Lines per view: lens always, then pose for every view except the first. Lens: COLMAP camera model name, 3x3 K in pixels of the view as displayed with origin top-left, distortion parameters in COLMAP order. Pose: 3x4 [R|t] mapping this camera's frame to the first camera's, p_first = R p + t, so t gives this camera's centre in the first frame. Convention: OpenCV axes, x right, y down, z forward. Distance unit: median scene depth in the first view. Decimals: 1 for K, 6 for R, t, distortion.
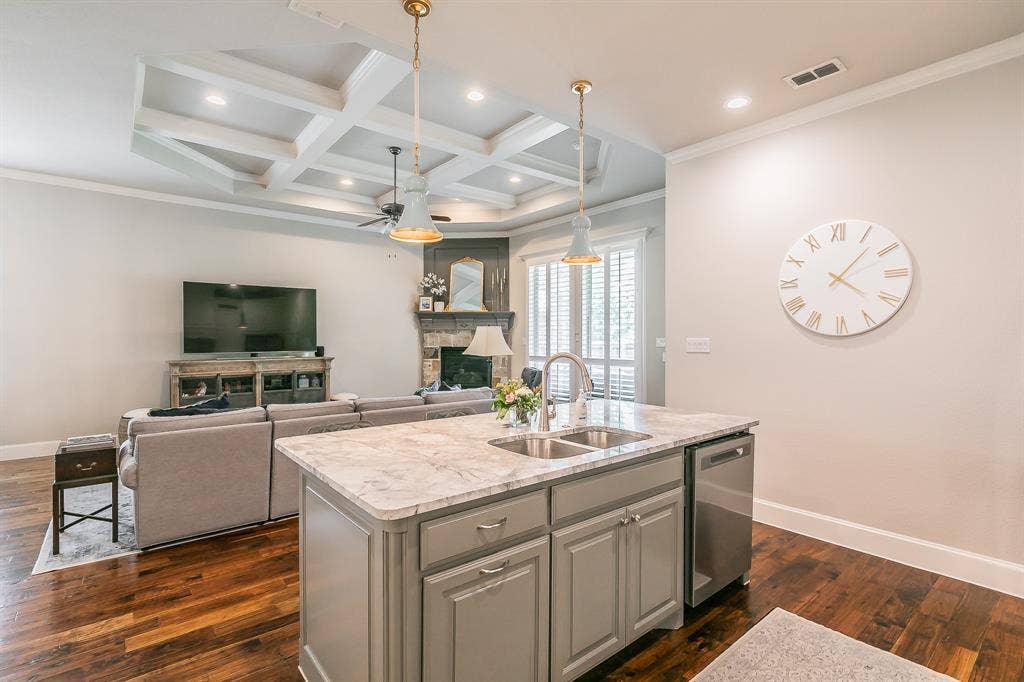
lens RADIAL K [[488.1, 0, 521.1], [0, 488.1, 339.3], [0, 0, 1]] dist [-0.000955, -0.000319]
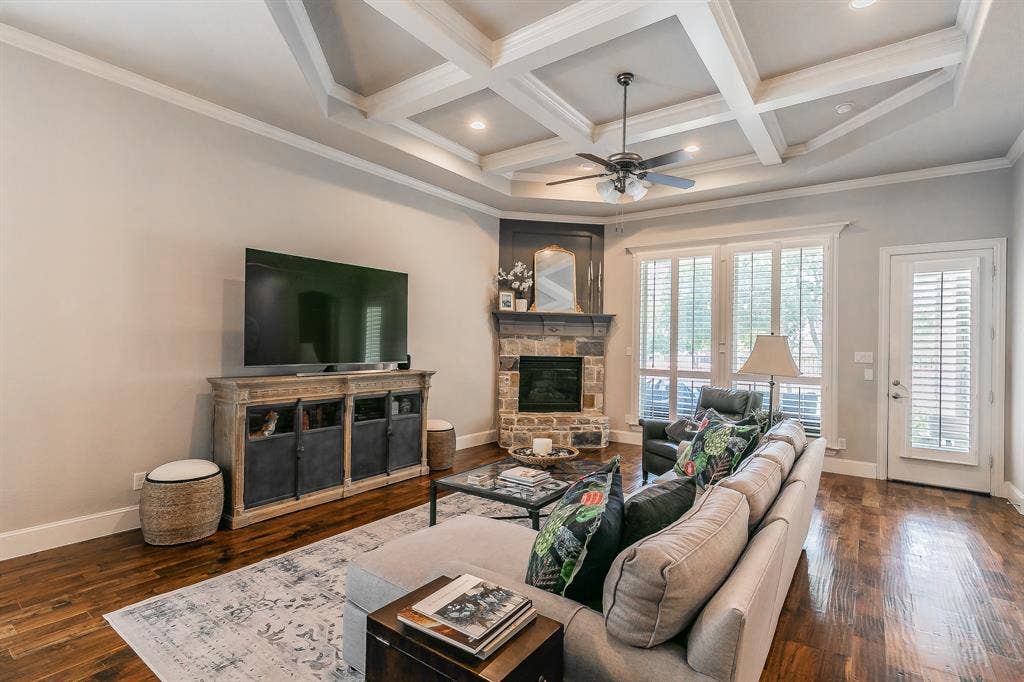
lens RADIAL K [[488.1, 0, 508.5], [0, 488.1, 342.6], [0, 0, 1]] dist [-0.000955, -0.000319]
pose [[0.969315, 0.018041, 0.245158, -0.385911], [-0.017866, 0.999836, -0.002936, -0.003848], [-0.245171, -0.001534, 0.969479, 0.241596]]
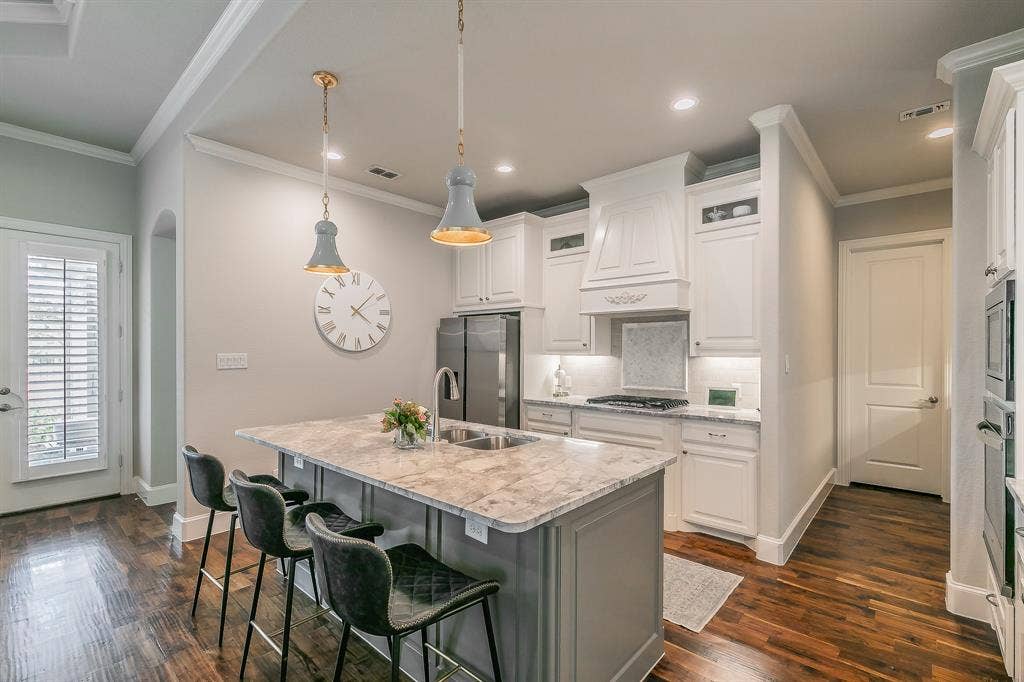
lens RADIAL K [[457.7, 0, 515.8], [0, 457.7, 347.2], [0, 0, 1]] dist [0.003415, 0.000132]
pose [[-0.156820, 0.004950, 0.987615, -0.288027], [0.001142, 0.999988, -0.004830, -0.004524], [-0.987627, 0.000371, -0.156824, 0.290253]]
